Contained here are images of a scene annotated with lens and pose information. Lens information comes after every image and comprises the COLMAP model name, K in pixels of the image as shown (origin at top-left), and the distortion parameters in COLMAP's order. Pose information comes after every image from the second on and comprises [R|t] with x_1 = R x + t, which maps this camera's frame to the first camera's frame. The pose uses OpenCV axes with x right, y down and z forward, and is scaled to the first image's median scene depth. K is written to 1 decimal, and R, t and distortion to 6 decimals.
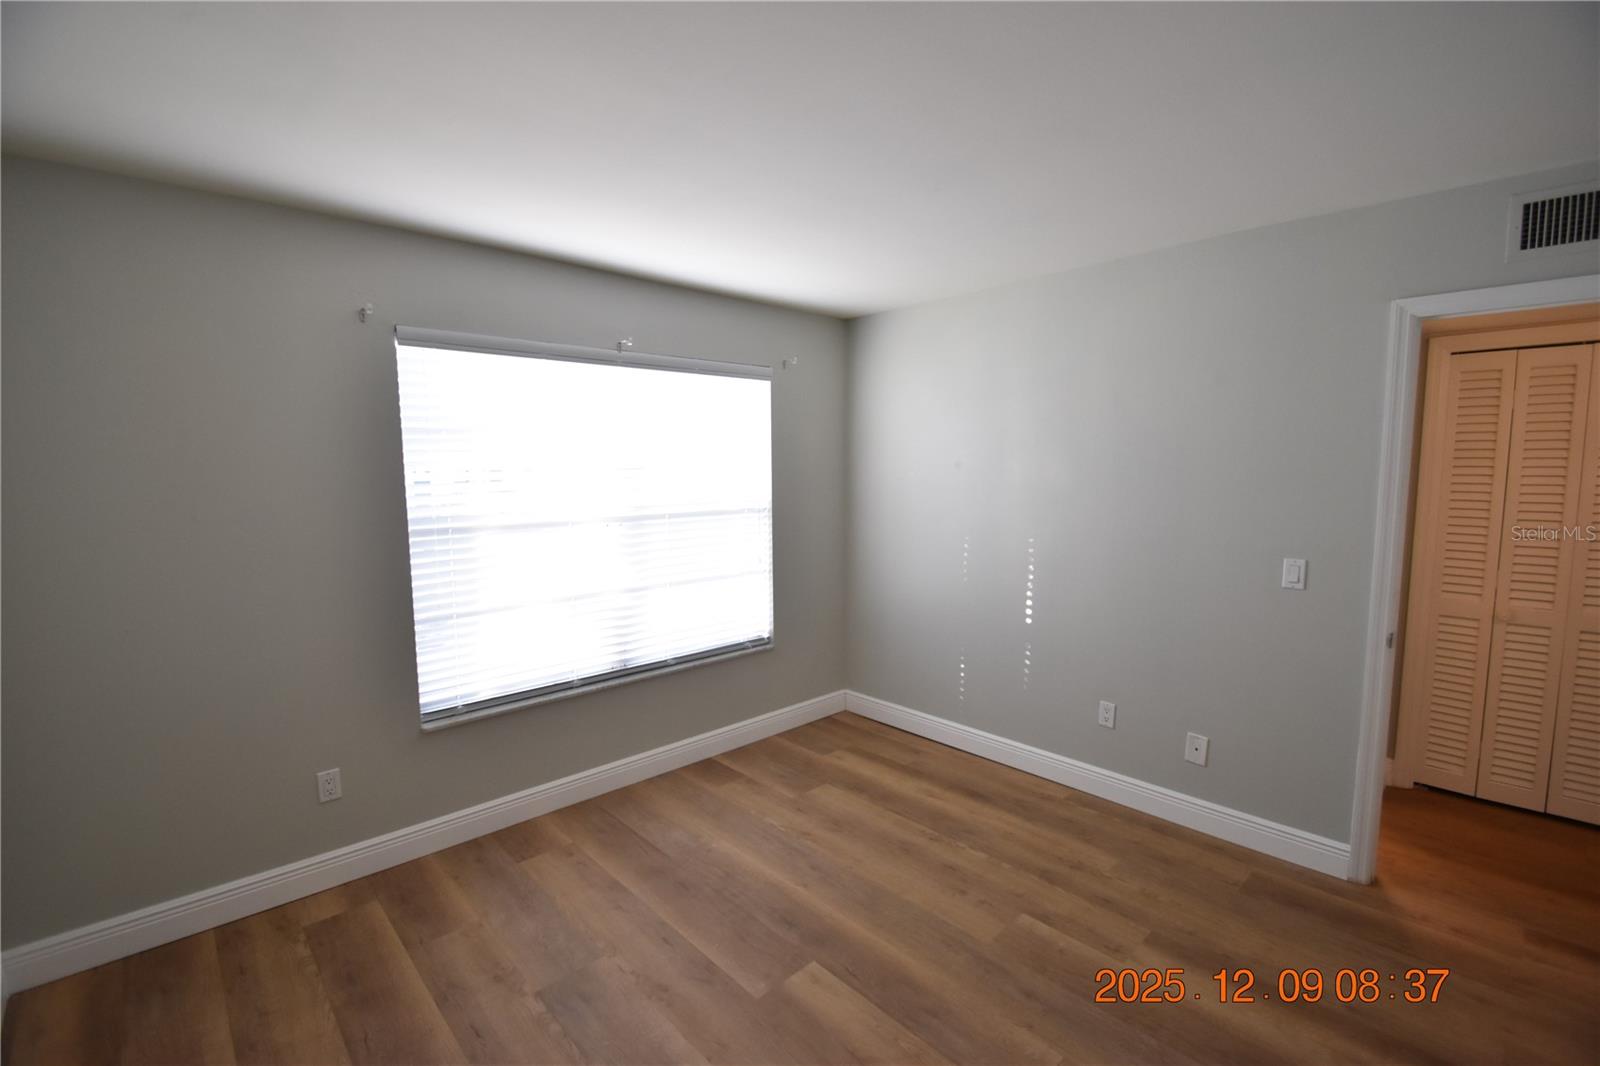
lens RADIAL K [[697.1, 0, 797.6], [0, 697.1, 540.2], [0, 0, 1]] dist [0.016976, -0.018684]
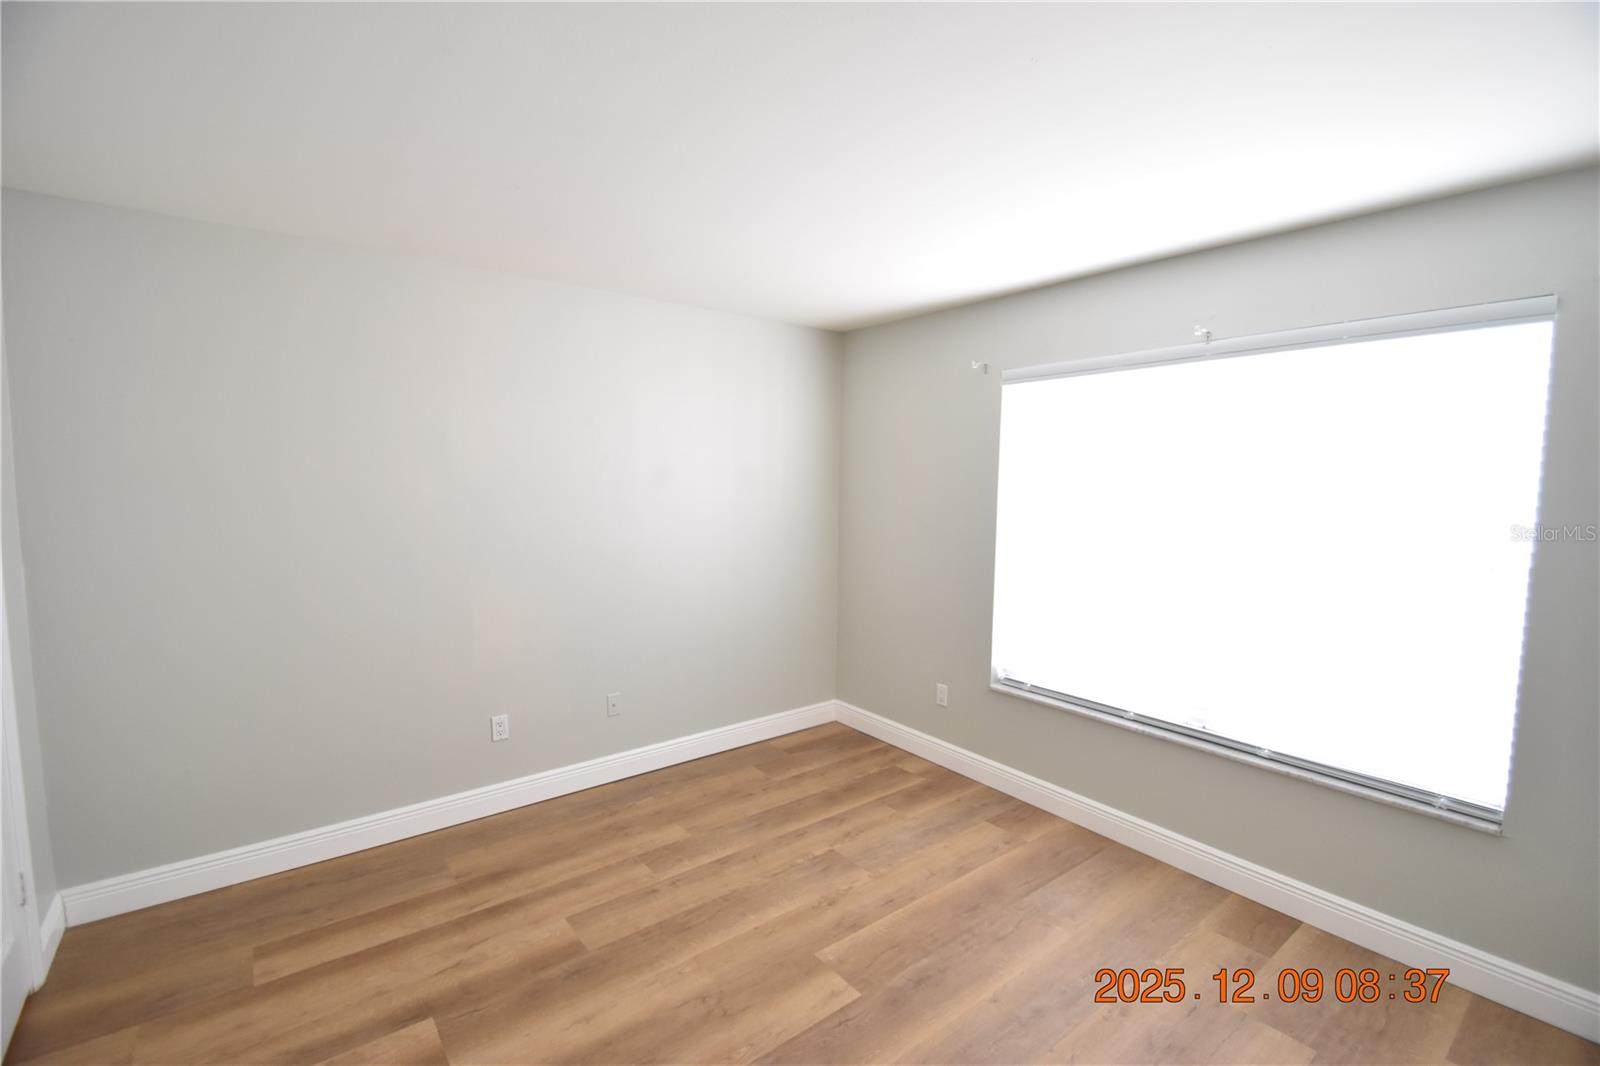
lens RADIAL K [[697.1, 0, 797.6], [0, 697.1, 540.2], [0, 0, 1]] dist [0.016976, -0.018684]
pose [[-0.081653, 0.098242, -0.991807, 0.755595], [-0.113855, 0.987696, 0.107209, -0.090751], [0.990136, 0.121676, -0.069463, 0.737350]]
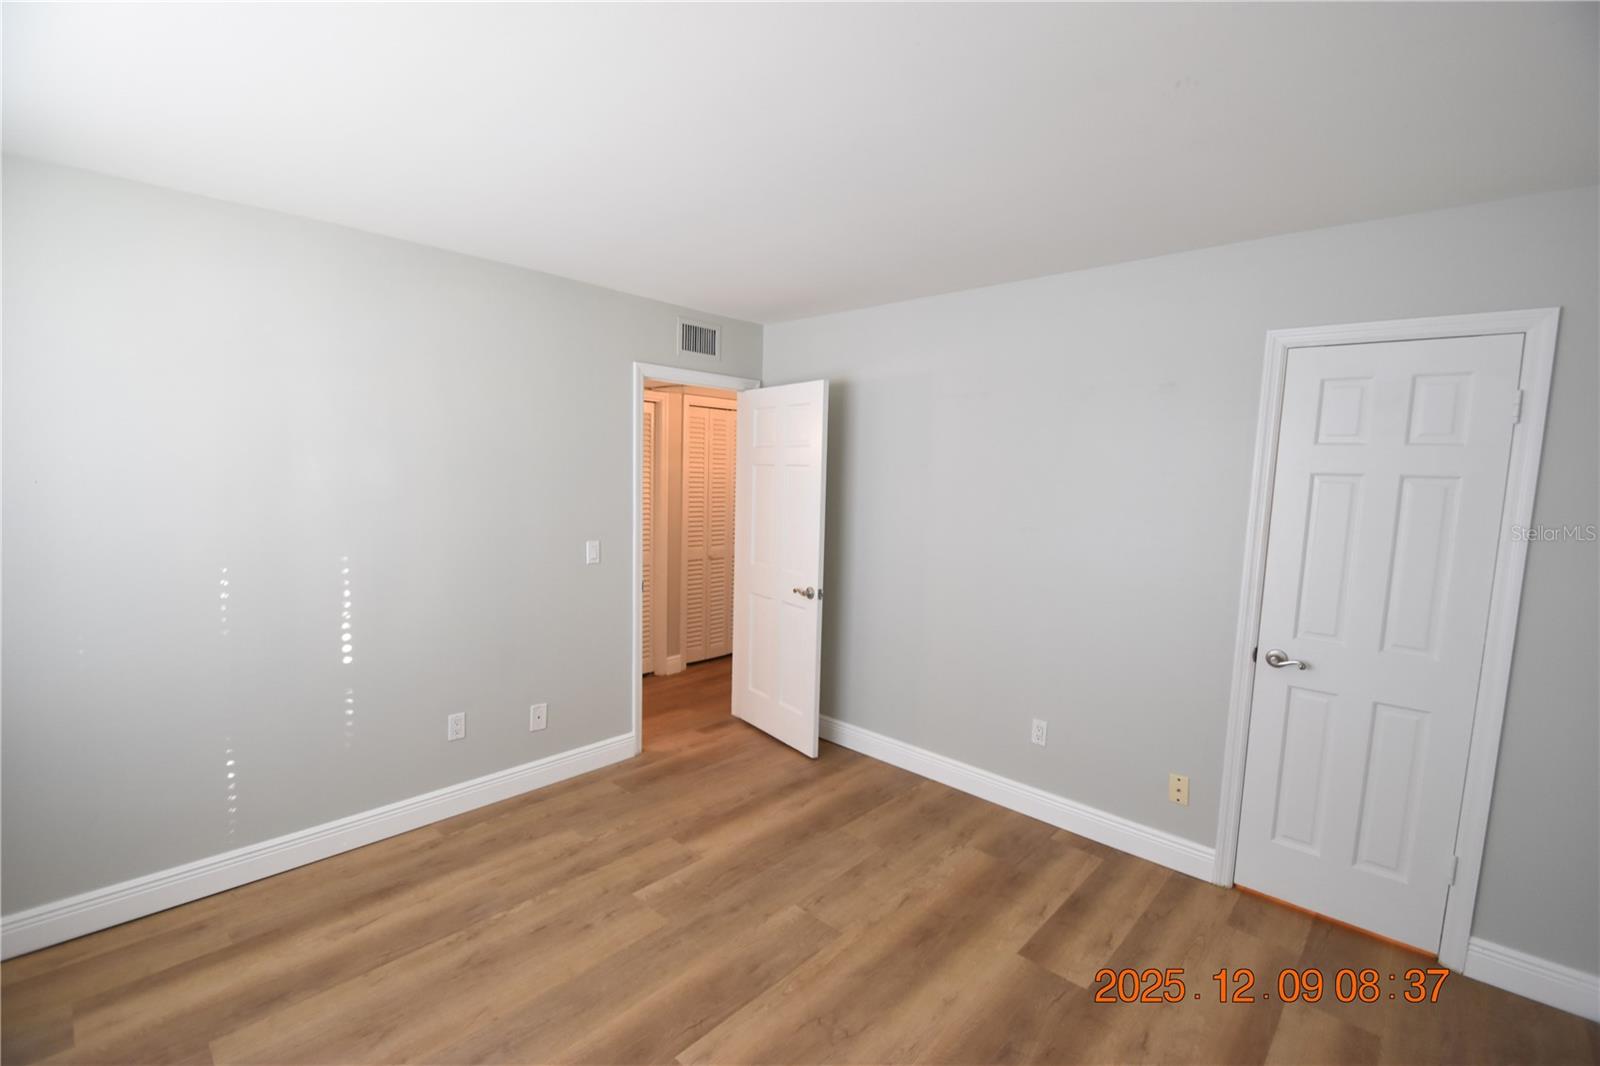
lens RADIAL K [[697.1, 0, 797.6], [0, 697.1, 540.2], [0, 0, 1]] dist [0.016976, -0.018684]
pose [[-0.077416, -0.090982, 0.992839, -0.629728], [0.077639, 0.992253, 0.096982, -0.073703], [-0.993971, 0.084591, -0.069753, 0.700422]]
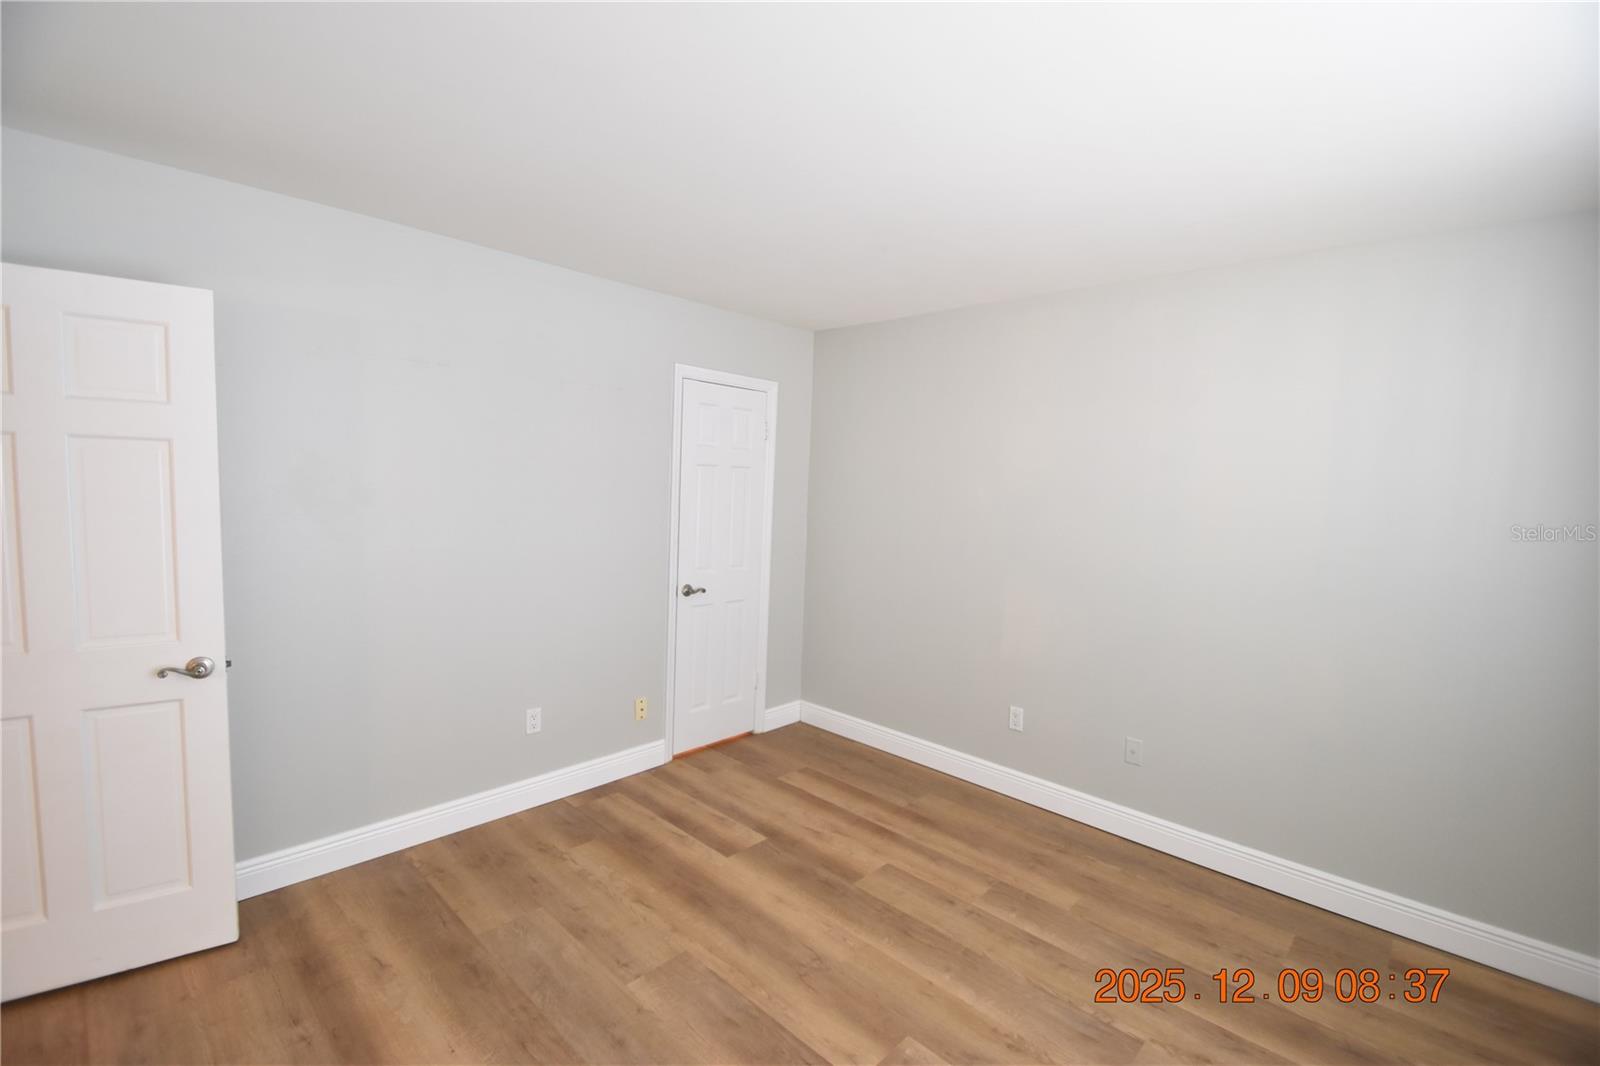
lens RADIAL K [[697.1, 0, 797.6], [0, 697.1, 540.2], [0, 0, 1]] dist [0.016976, -0.018684]
pose [[-0.997590, -0.019734, -0.066520, 0.129787], [-0.032111, 0.981167, 0.190476, -0.141736], [0.061508, 0.192153, -0.979435, 1.365225]]
